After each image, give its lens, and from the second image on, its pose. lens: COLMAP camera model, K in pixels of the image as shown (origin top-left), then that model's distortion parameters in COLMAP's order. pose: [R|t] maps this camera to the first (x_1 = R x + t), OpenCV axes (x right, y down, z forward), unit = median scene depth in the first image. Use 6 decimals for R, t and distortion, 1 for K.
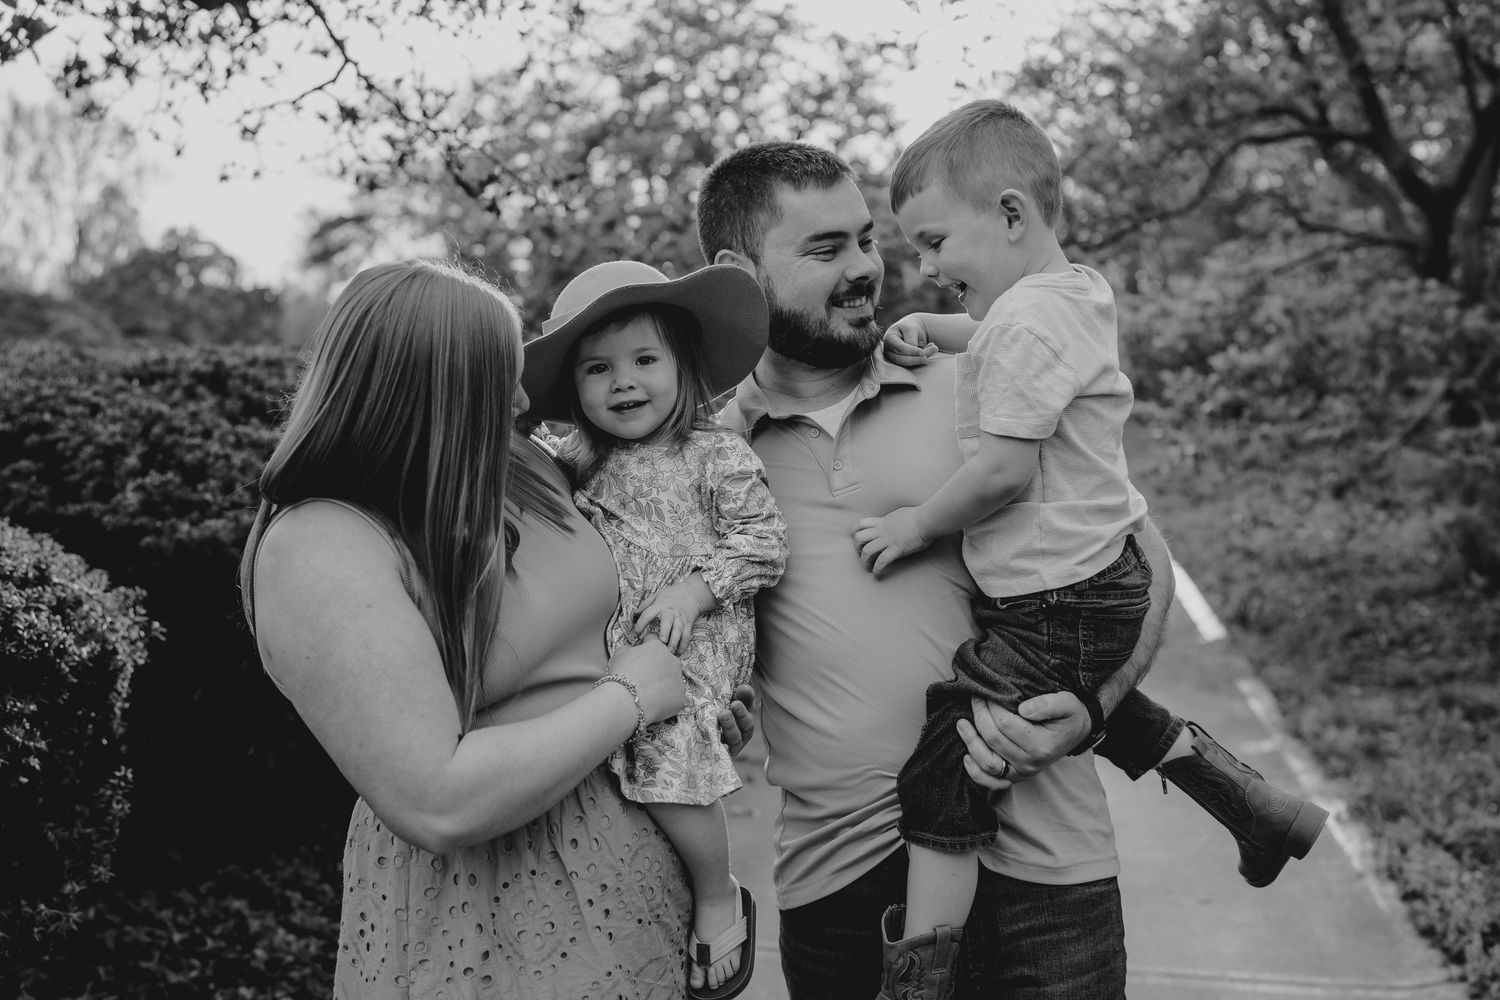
lens RADIAL K [[1630.2, 0, 715.4], [0, 1630.2, 471.0], [0, 0, 1]] dist [-0.032096, 0.142404]
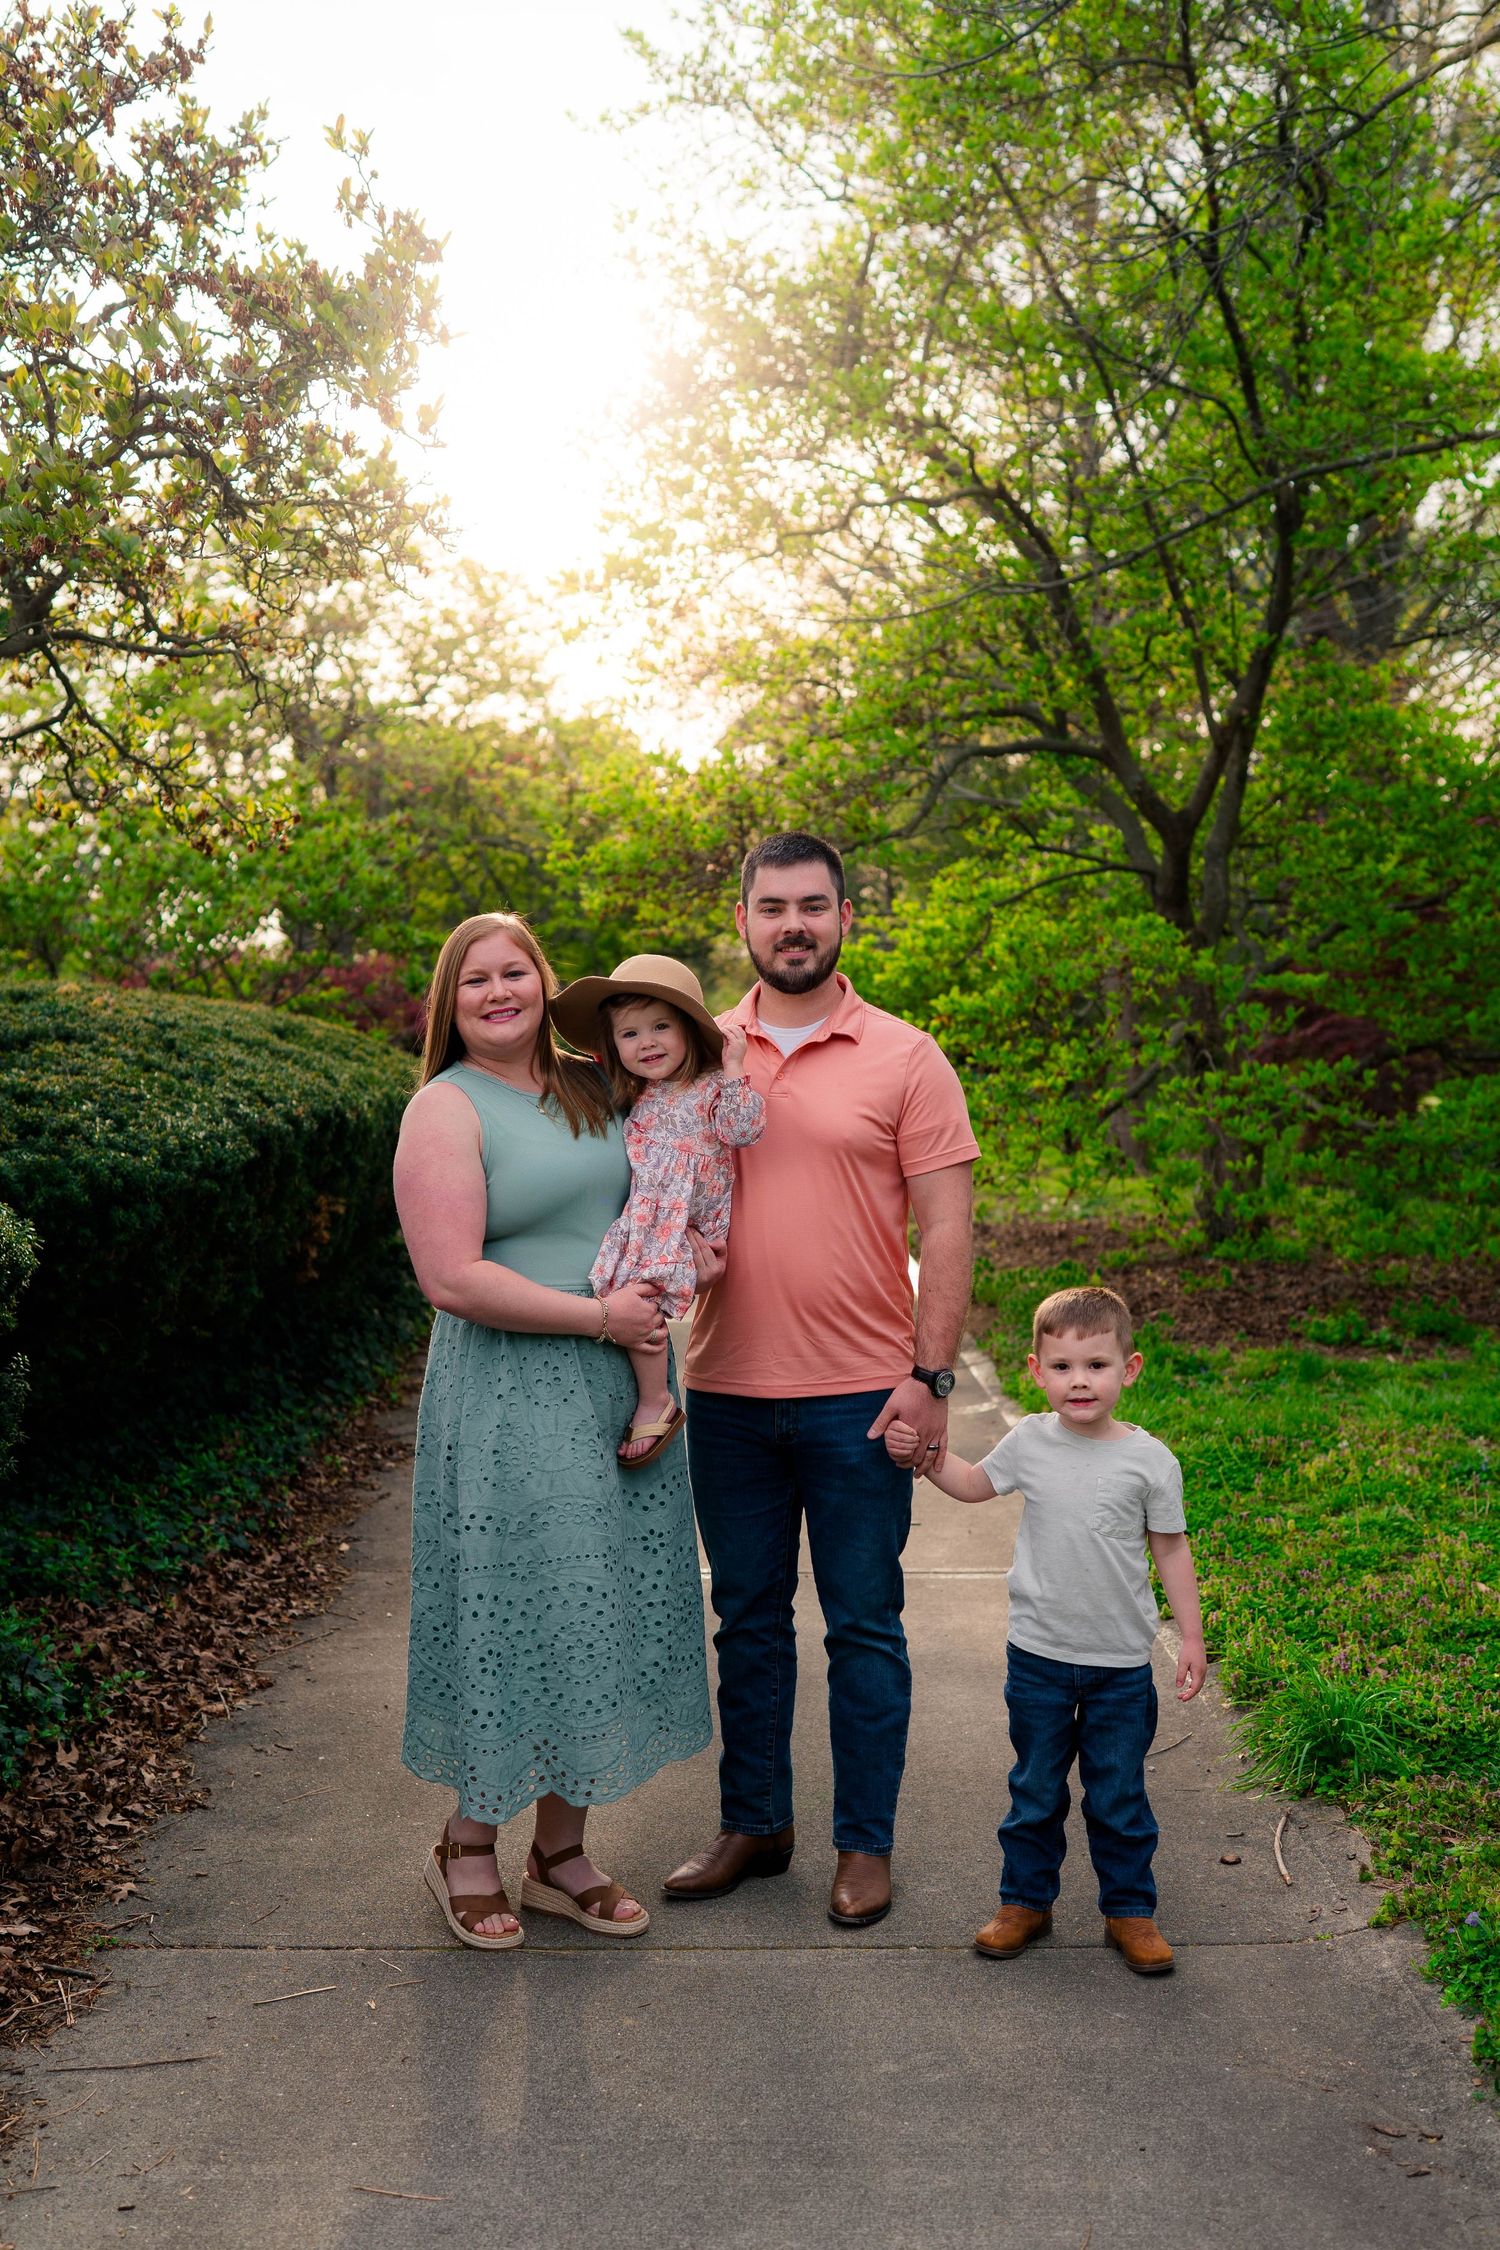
lens RADIAL K [[2316.6, 0, 705.1], [0, 2316.6, 1223.0], [0, 0, 1]] dist [-0.014245, 0.106696]
pose [[0.982388, -0.012648, 0.186424, -0.101356], [0.006614, 0.999435, 0.032955, 0.018665], [-0.186735, -0.031142, 0.981917, -0.407058]]
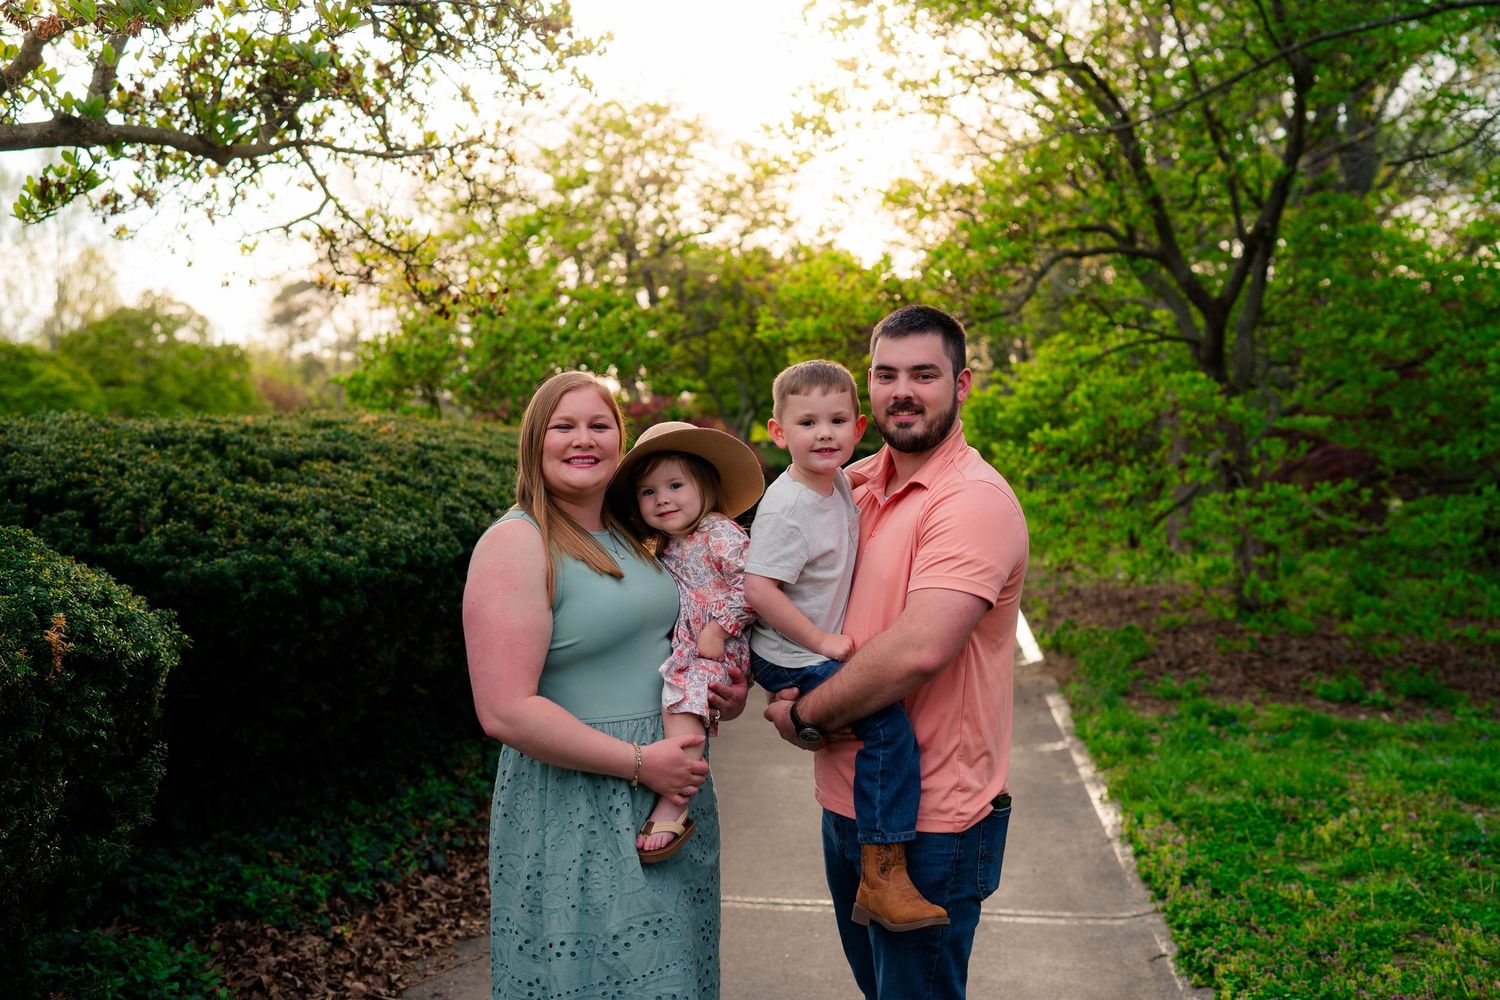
lens RADIAL K [[1450.3, 0, 730.1], [0, 1450.3, 493.5], [0, 0, 1]] dist [-0.038332, 0.146515]
pose [[0.997887, 0.013367, 0.063591, 0.016401], [-0.012413, 0.999805, -0.015362, -0.006566], [-0.063783, 0.014540, 0.997858, -0.130637]]
